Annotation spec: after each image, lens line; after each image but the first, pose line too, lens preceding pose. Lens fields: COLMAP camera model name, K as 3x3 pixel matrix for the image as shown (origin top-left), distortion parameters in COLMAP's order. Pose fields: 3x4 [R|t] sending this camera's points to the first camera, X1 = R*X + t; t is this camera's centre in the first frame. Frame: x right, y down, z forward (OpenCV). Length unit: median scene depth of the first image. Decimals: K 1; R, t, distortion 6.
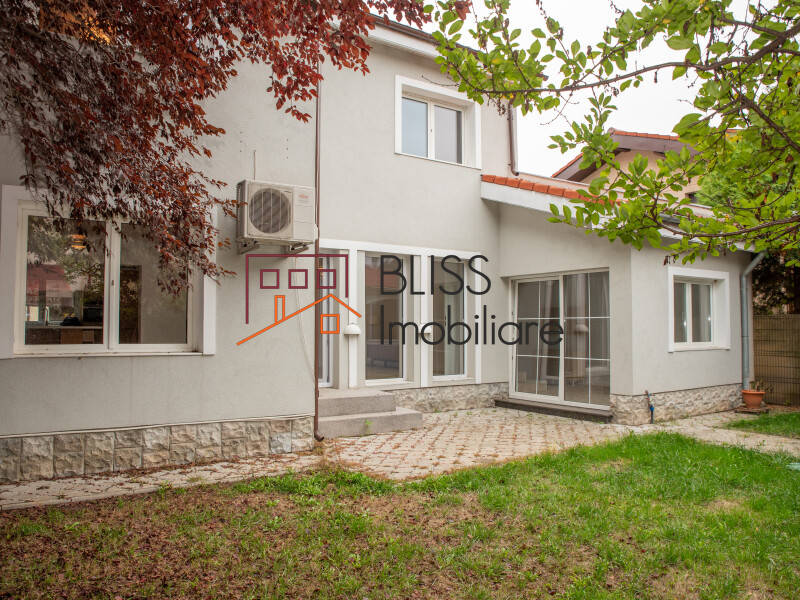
lens RADIAL K [[618.5, 0, 400.0], [0, 618.5, 300.0], [0, 0, 1]] dist [-0.134934, 0.114590]
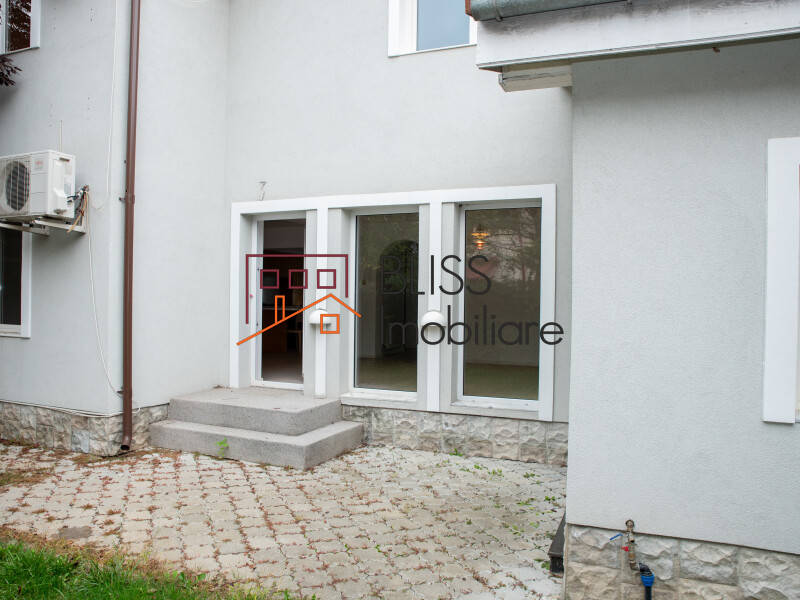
lens RADIAL K [[618.5, 0, 400.0], [0, 618.5, 300.0], [0, 0, 1]] dist [-0.134934, 0.114590]
pose [[0.555917, 0.008167, -0.831197, 0.616911], [0.020972, 0.999496, 0.023847, 0.012085], [0.830973, -0.030689, 0.555466, 0.701721]]
